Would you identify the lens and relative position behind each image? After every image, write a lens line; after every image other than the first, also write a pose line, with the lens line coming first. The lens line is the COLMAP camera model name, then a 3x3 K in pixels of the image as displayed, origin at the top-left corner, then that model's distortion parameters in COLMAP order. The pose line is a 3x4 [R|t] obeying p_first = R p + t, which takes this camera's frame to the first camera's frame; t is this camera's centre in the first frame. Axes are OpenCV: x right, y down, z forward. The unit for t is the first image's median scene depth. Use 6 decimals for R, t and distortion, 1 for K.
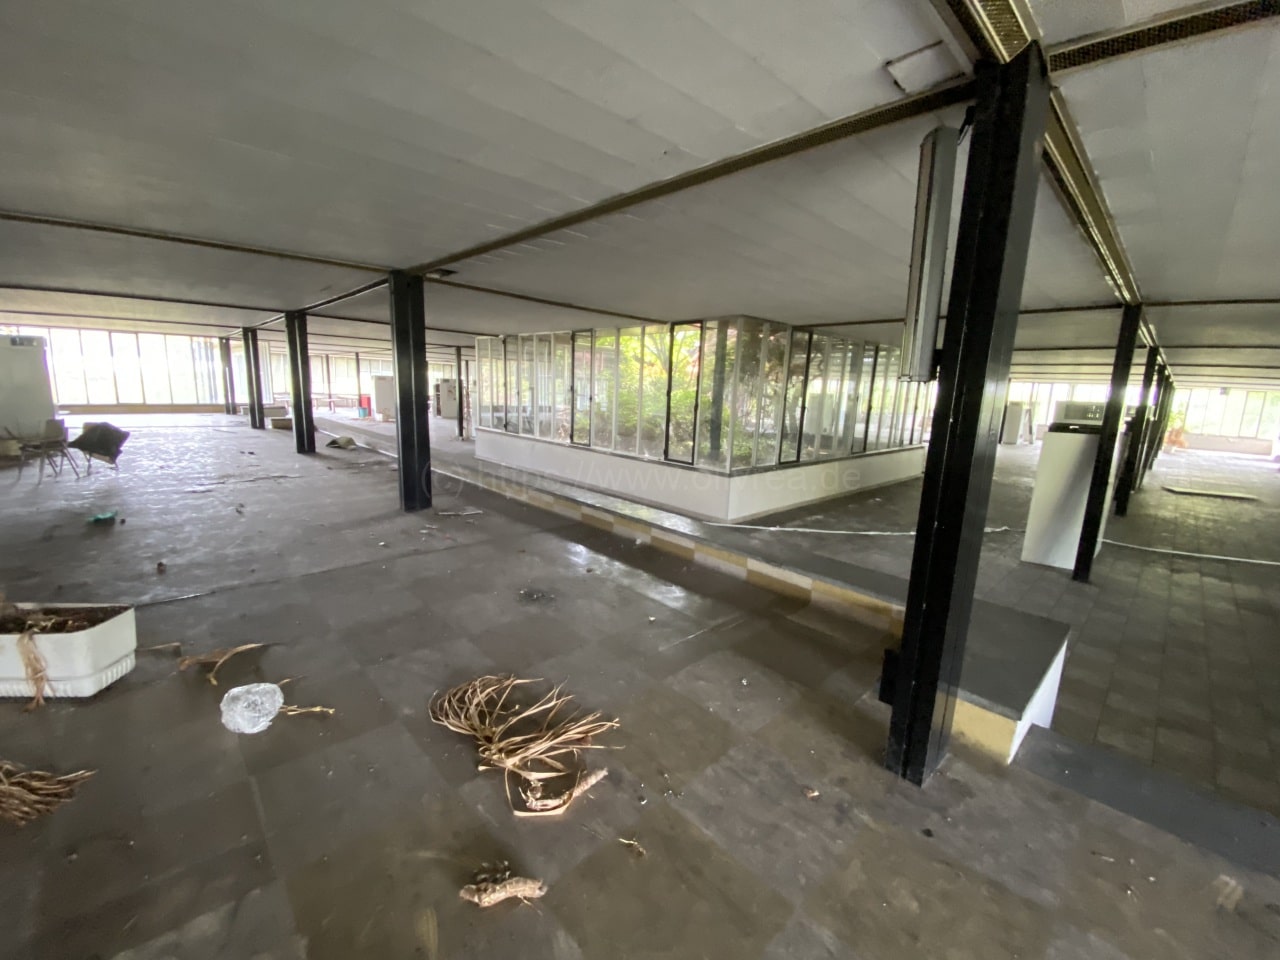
lens RADIAL K [[512.3, 0, 632.1], [0, 512.3, 477.4], [0, 0, 1]] dist [0.001308, -0.010533]
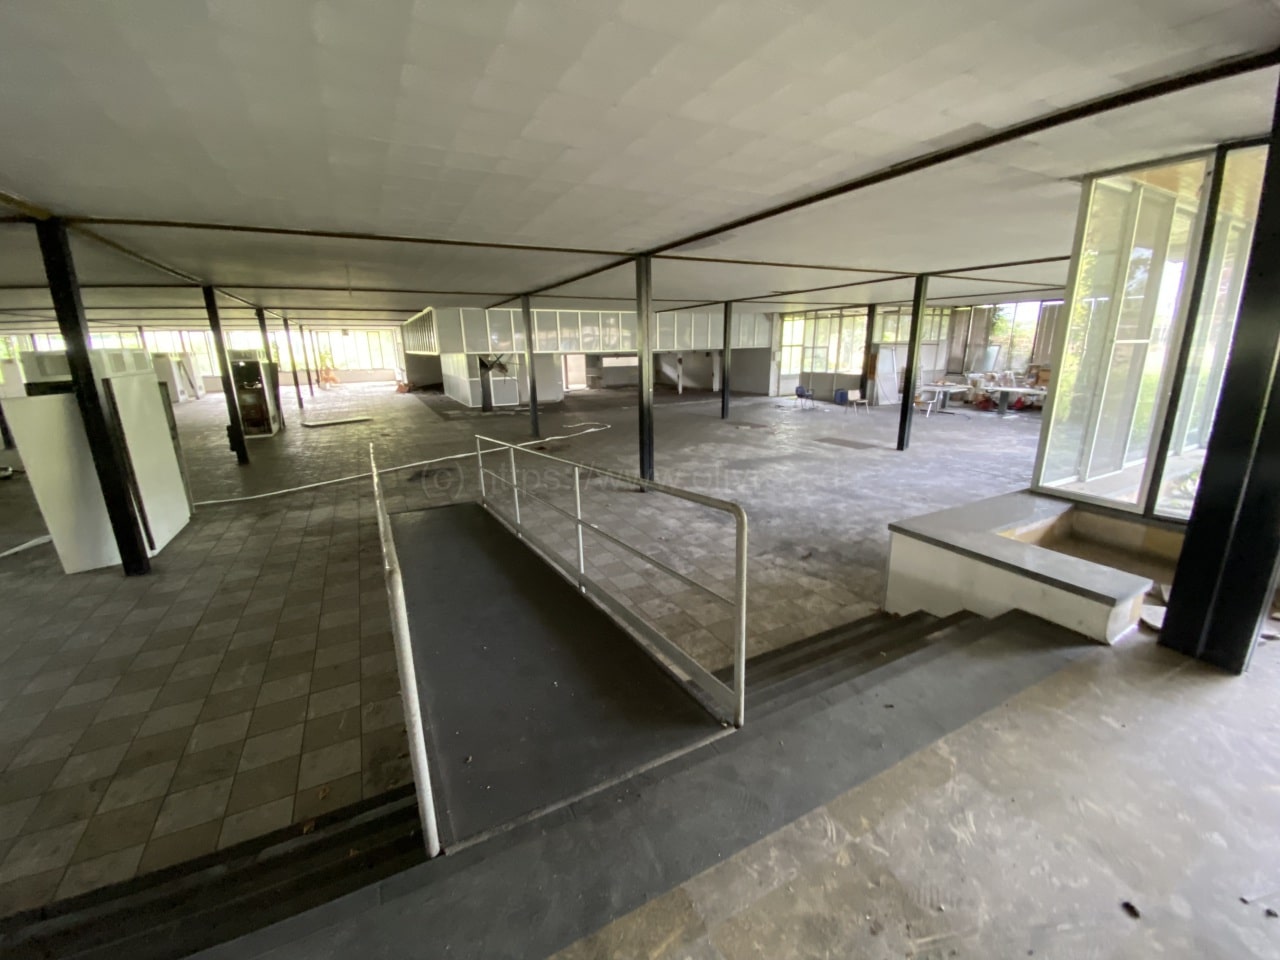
lens RADIAL K [[512.3, 0, 636.4], [0, 512.3, 482.8], [0, 0, 1]] dist [0.001308, -0.010533]
pose [[0.278713, -0.288859, 0.915904, 0.266753], [0.192757, 0.951113, 0.241307, 0.016321], [-0.940831, 0.109292, 0.320767, -0.007778]]
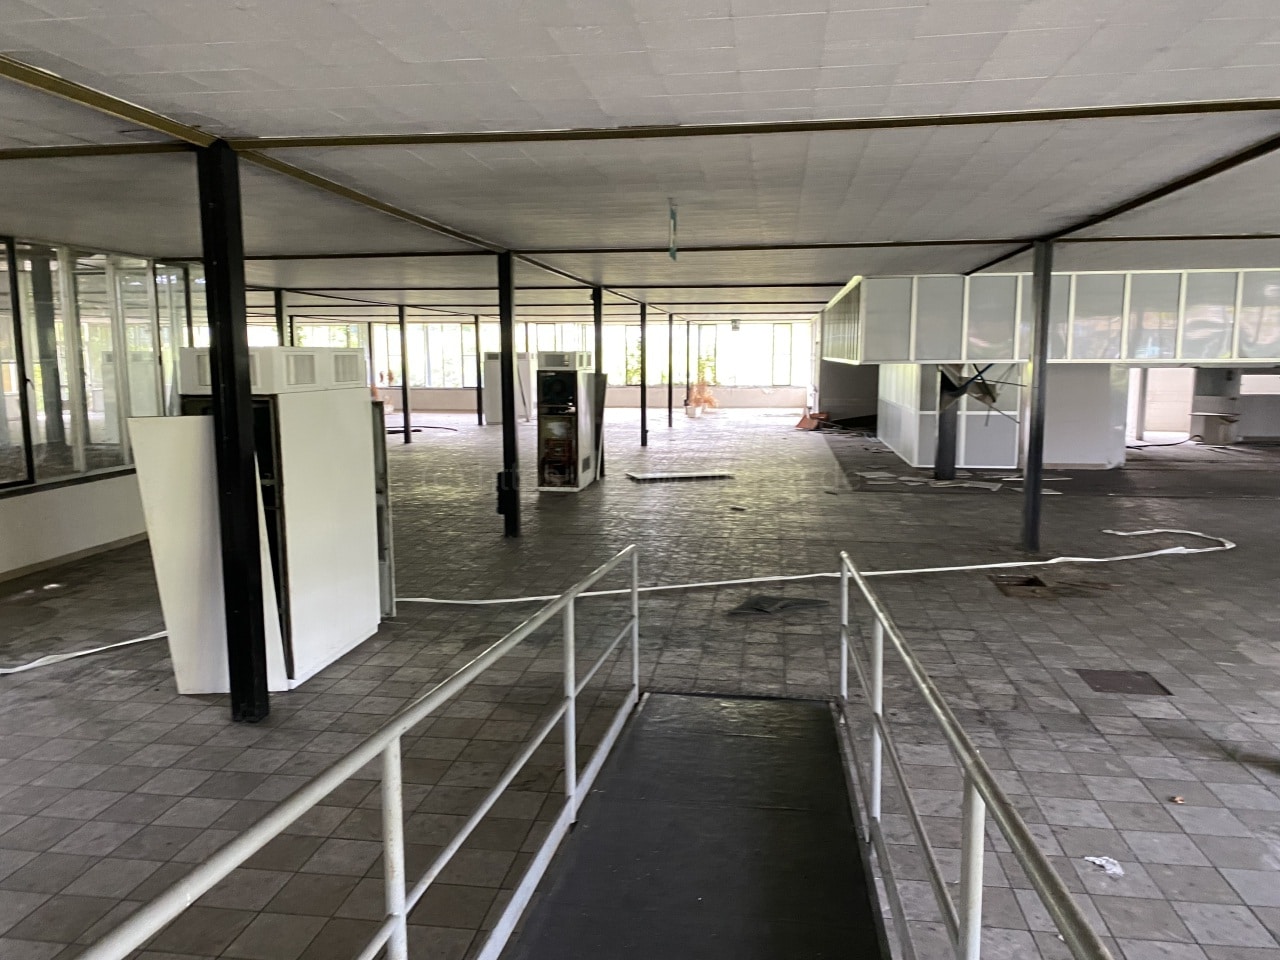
lens RADIAL K [[967.9, 0, 619.3], [0, 967.9, 487.2], [0, 0, 1]] dist [0.033502, -0.034886]
pose [[0.791377, -0.125500, 0.598308, 0.420706], [0.142787, 0.989577, 0.018709, 0.013776], [-0.594419, 0.070625, 0.801048, 0.034107]]
